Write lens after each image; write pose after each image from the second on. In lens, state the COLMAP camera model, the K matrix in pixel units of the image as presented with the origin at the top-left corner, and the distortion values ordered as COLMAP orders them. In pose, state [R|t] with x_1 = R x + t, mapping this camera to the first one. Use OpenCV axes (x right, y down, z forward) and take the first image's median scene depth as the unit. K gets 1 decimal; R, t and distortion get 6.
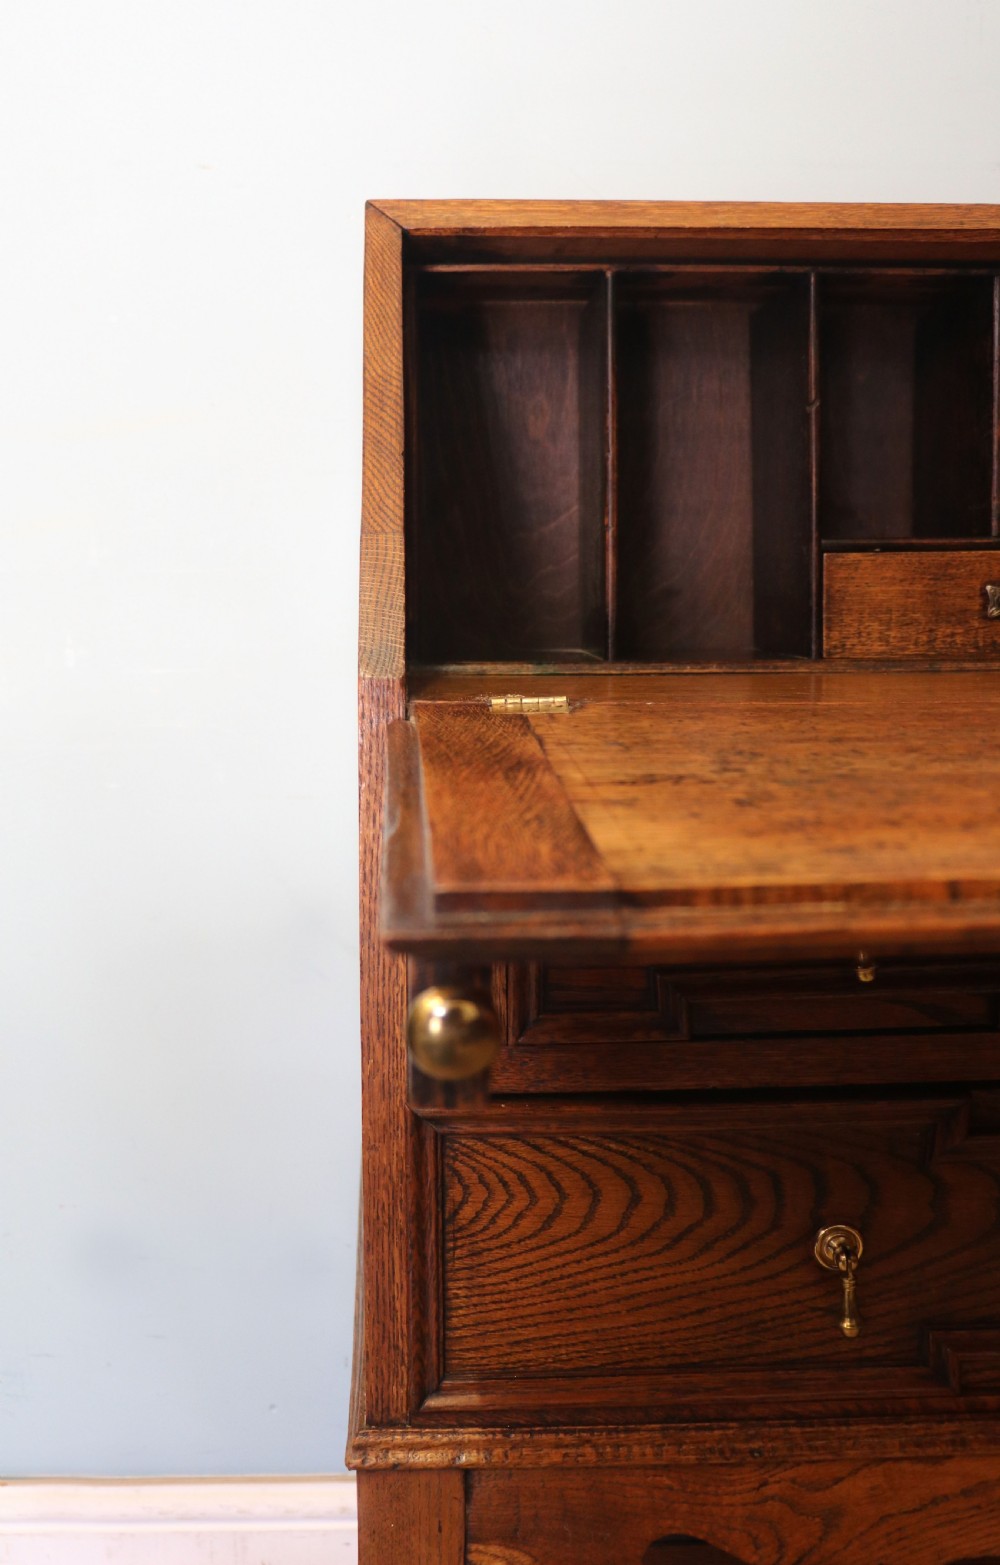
lens RADIAL K [[1536.7, 0, 419.7], [0, 1536.7, 730.0], [0, 0, 1]] dist [-0.167039, 0.189915]
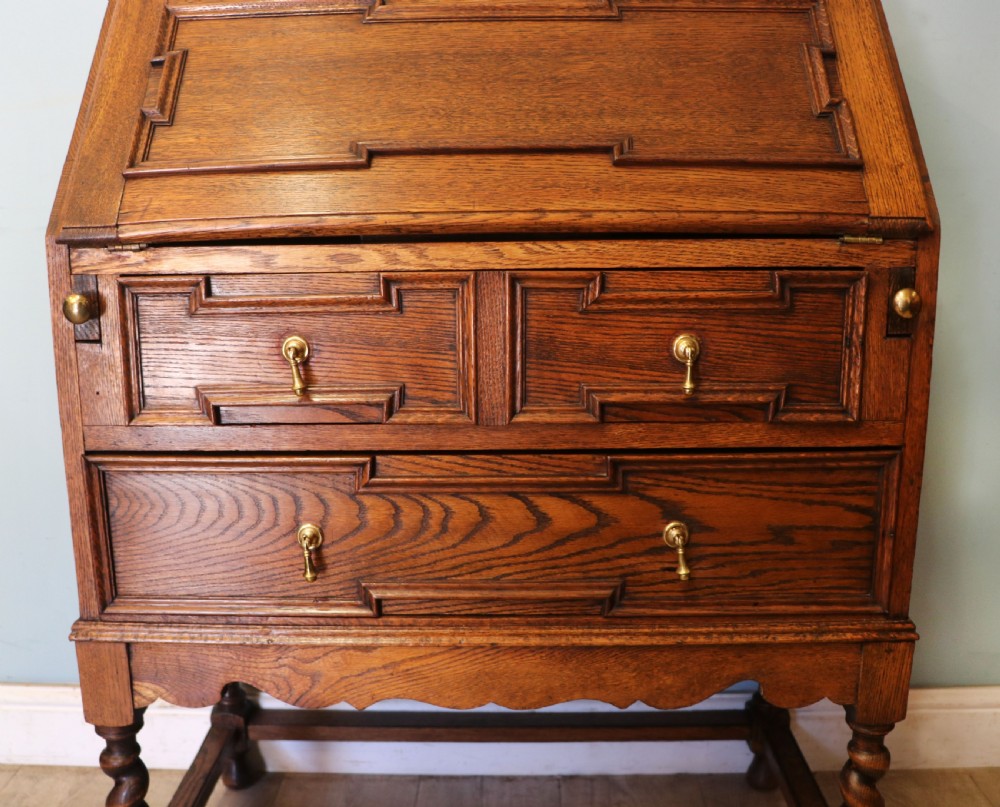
lens RADIAL K [[1007.9, 0, 498.9], [0, 1007.9, 429.0], [0, 0, 1]] dist [-0.196674, 0.169967]
pose [[0.999740, 0.010462, -0.020252, 0.542447], [-0.007728, 0.991404, 0.130611, 0.042512], [0.021445, -0.130421, 0.991227, -0.230198]]
